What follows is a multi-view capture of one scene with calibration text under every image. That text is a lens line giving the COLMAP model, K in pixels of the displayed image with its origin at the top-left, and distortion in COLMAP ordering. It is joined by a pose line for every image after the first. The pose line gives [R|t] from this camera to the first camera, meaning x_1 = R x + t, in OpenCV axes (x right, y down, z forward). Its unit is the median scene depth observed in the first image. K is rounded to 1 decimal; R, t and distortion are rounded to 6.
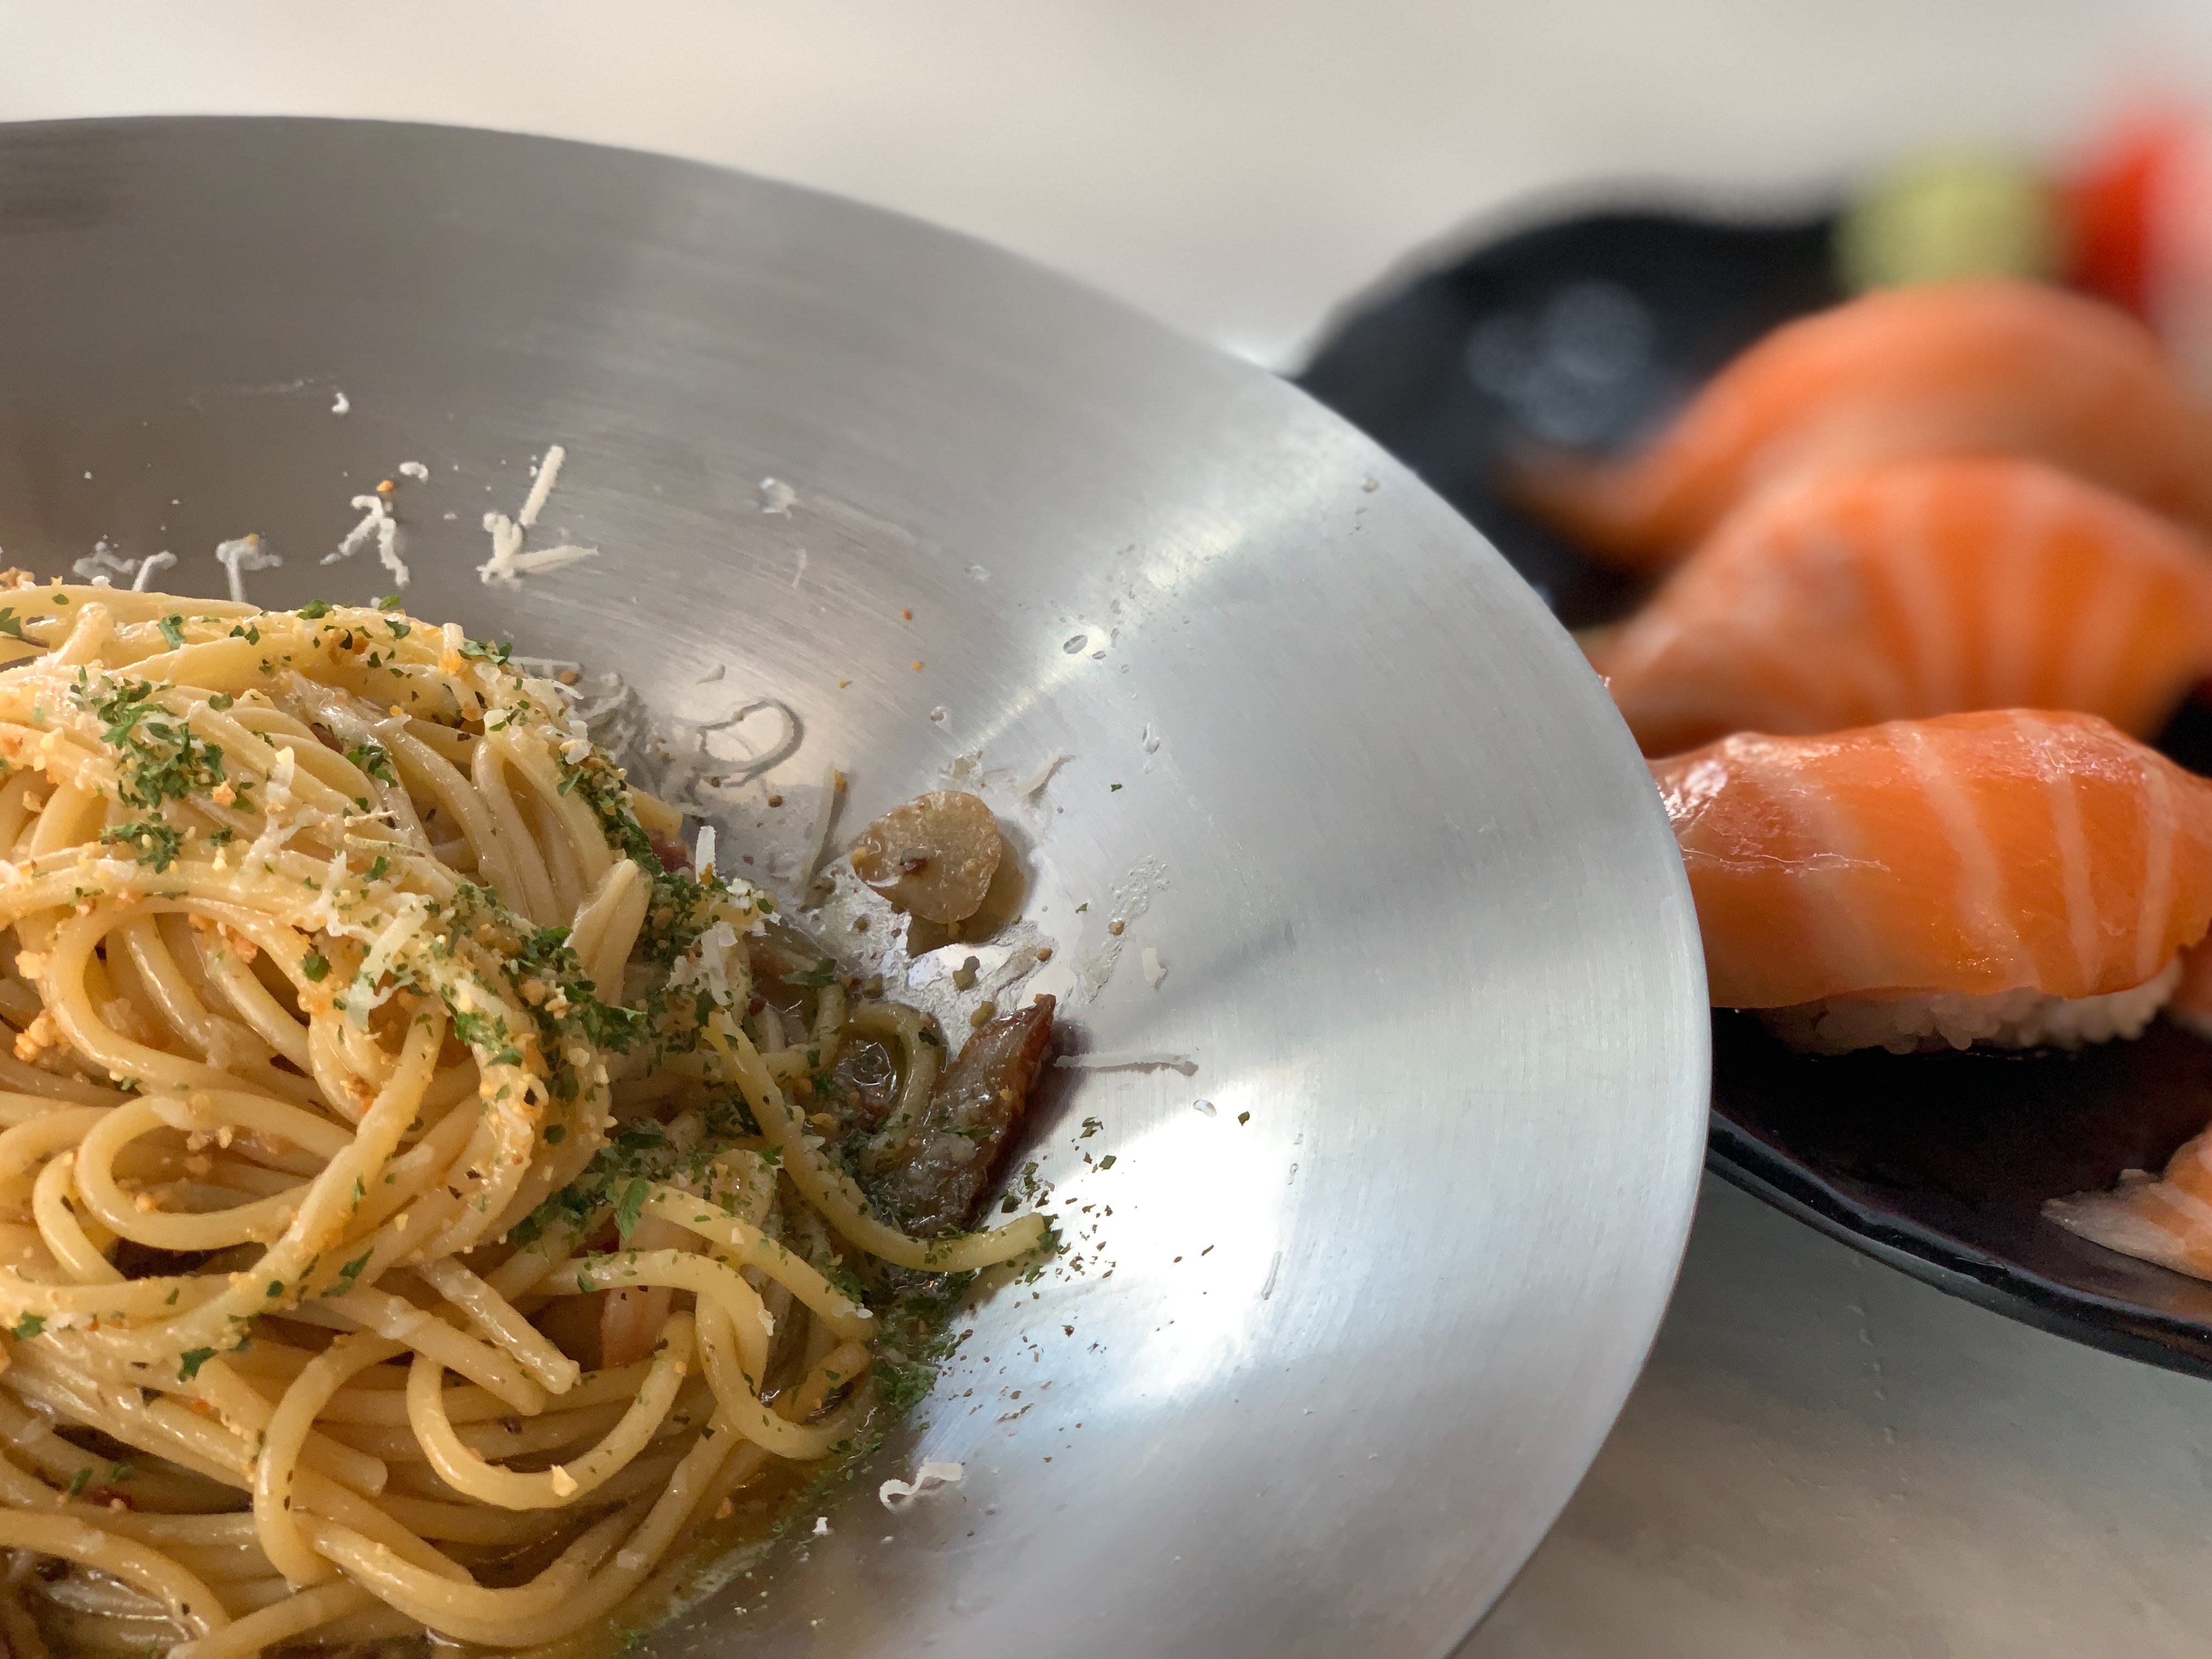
lens RADIAL K [[3439.2, 0, 1101.6], [0, 3439.2, 803.6], [0, 0, 1]] dist [0.170601, -0.934573]
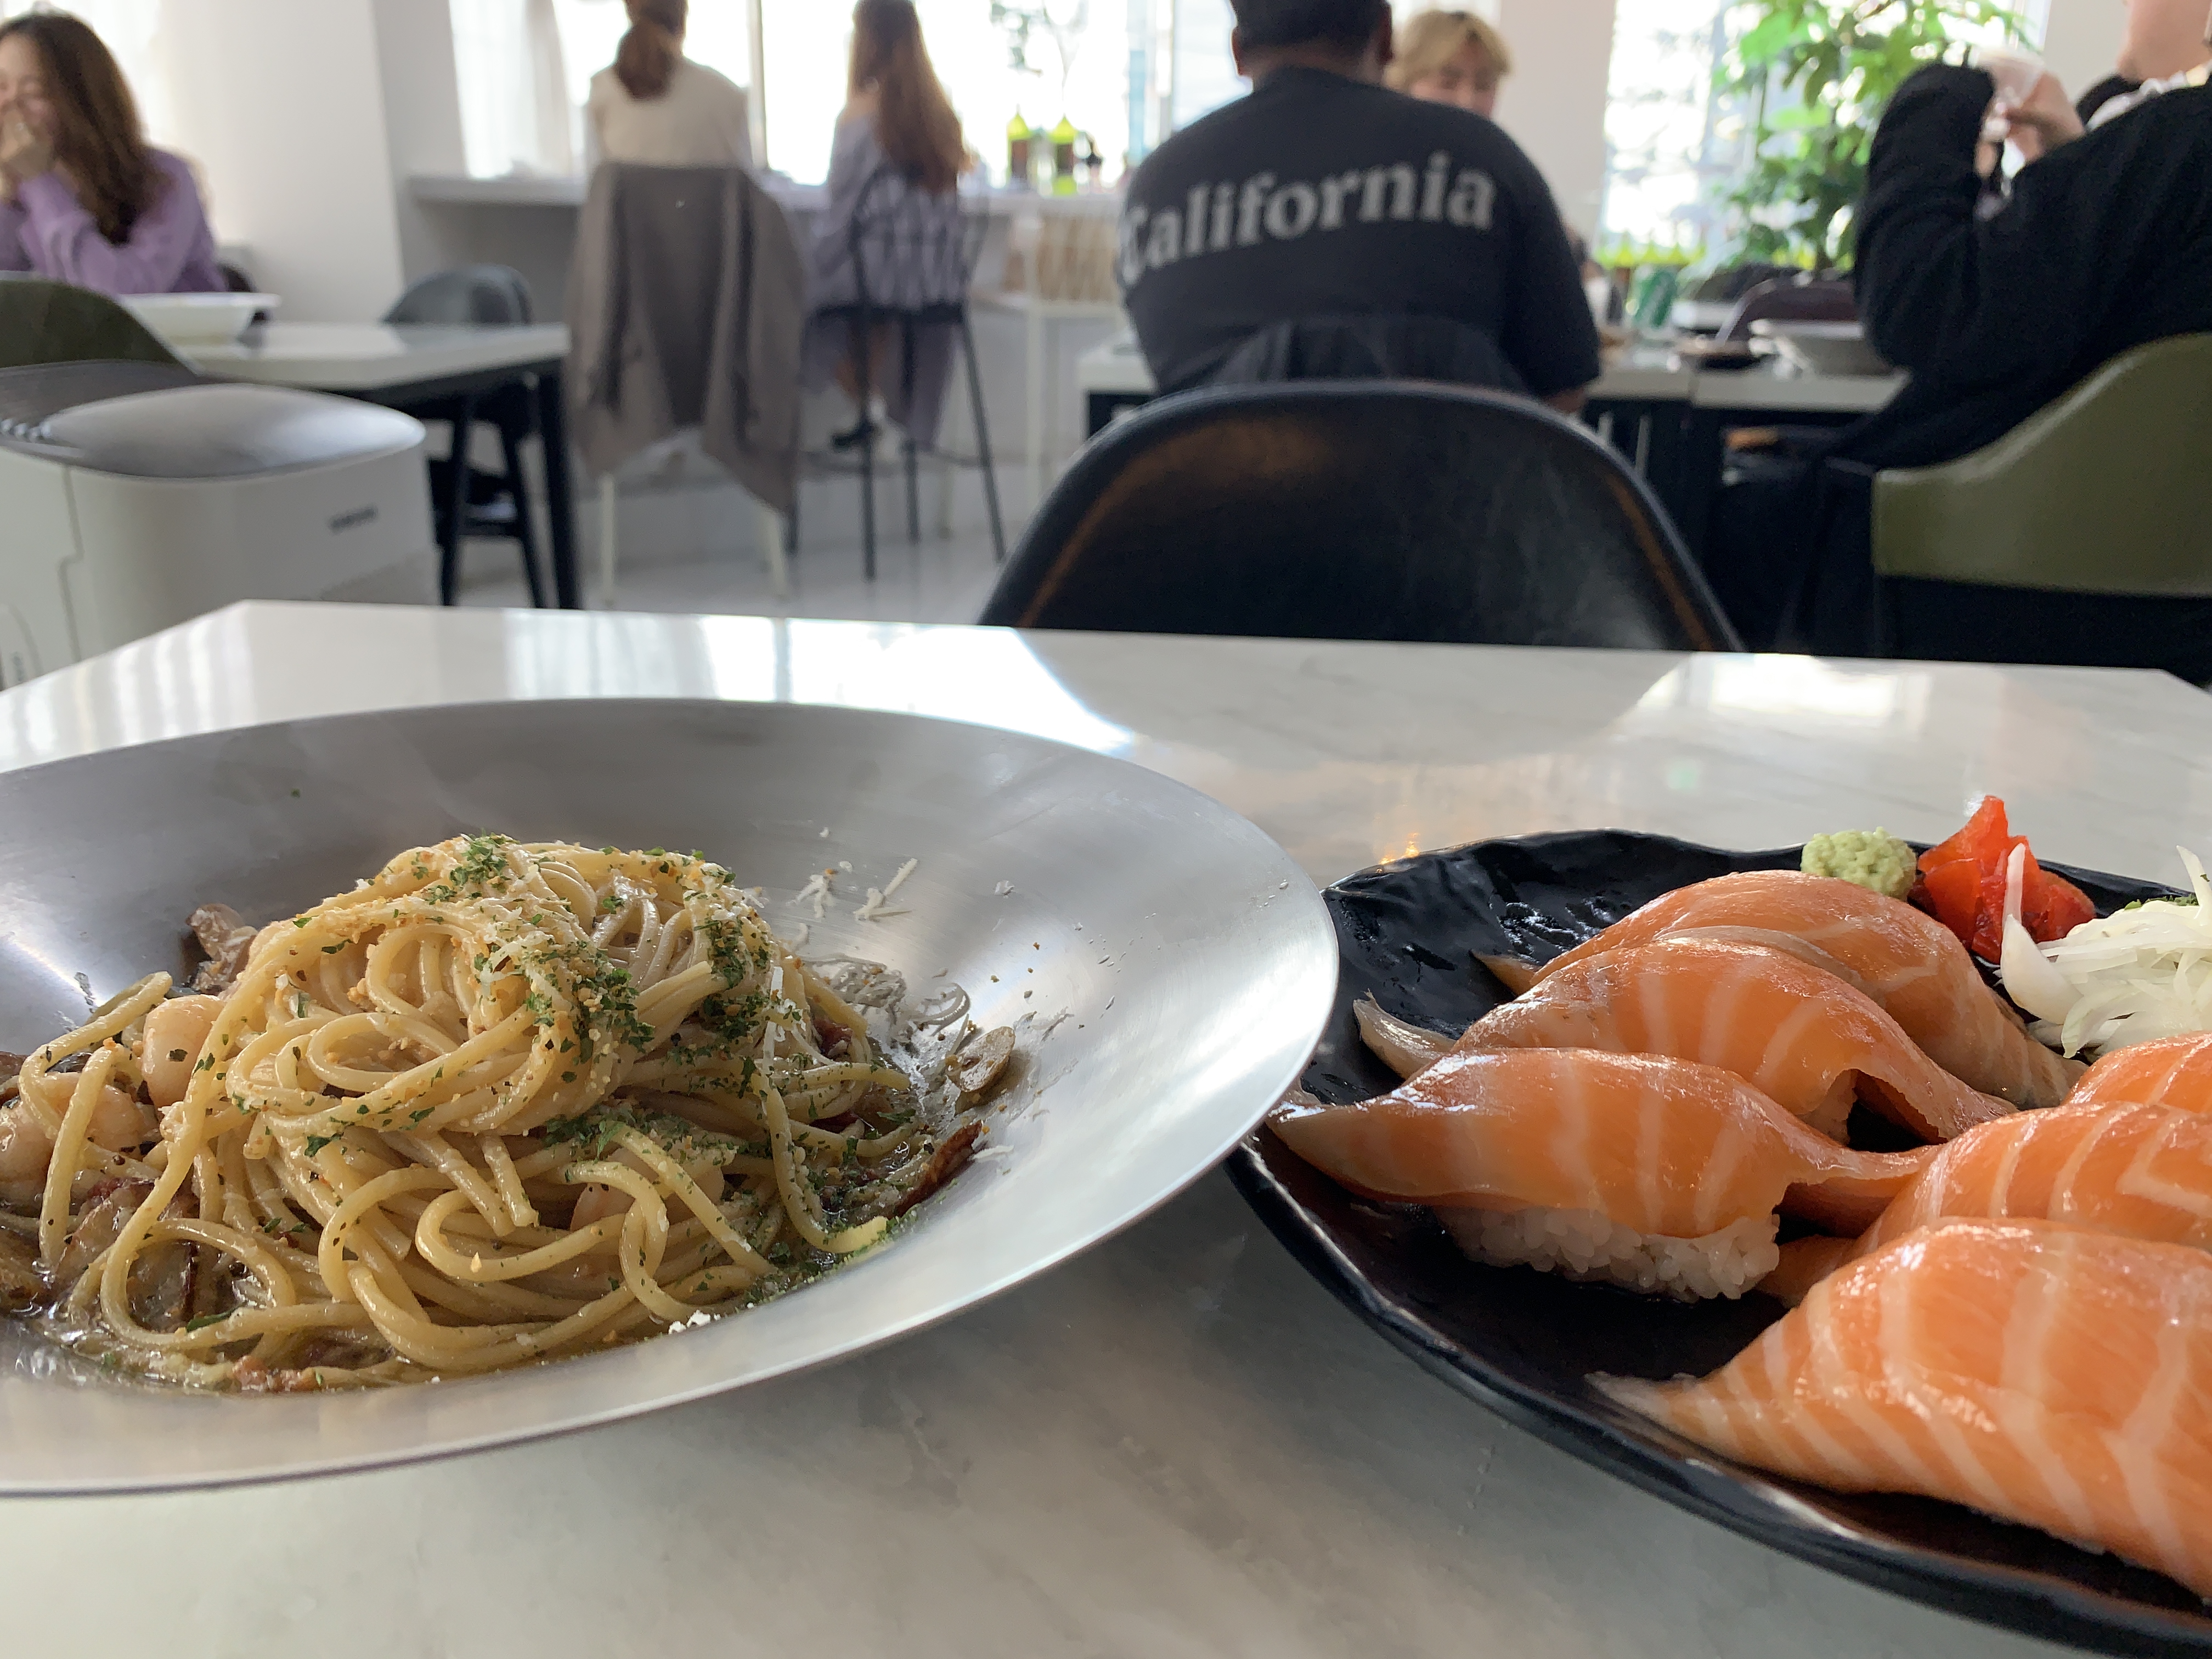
lens RADIAL K [[1749.2, 0, 1121.9], [0, 1749.2, 801.7], [0, 0, 1]] dist [0.007161, -0.007941]
pose [[0.914851, 0.061239, -0.399122, 0.422907], [-0.196625, 0.930891, -0.307864, 0.180146], [0.352686, 0.360127, 0.863667, 0.302491]]
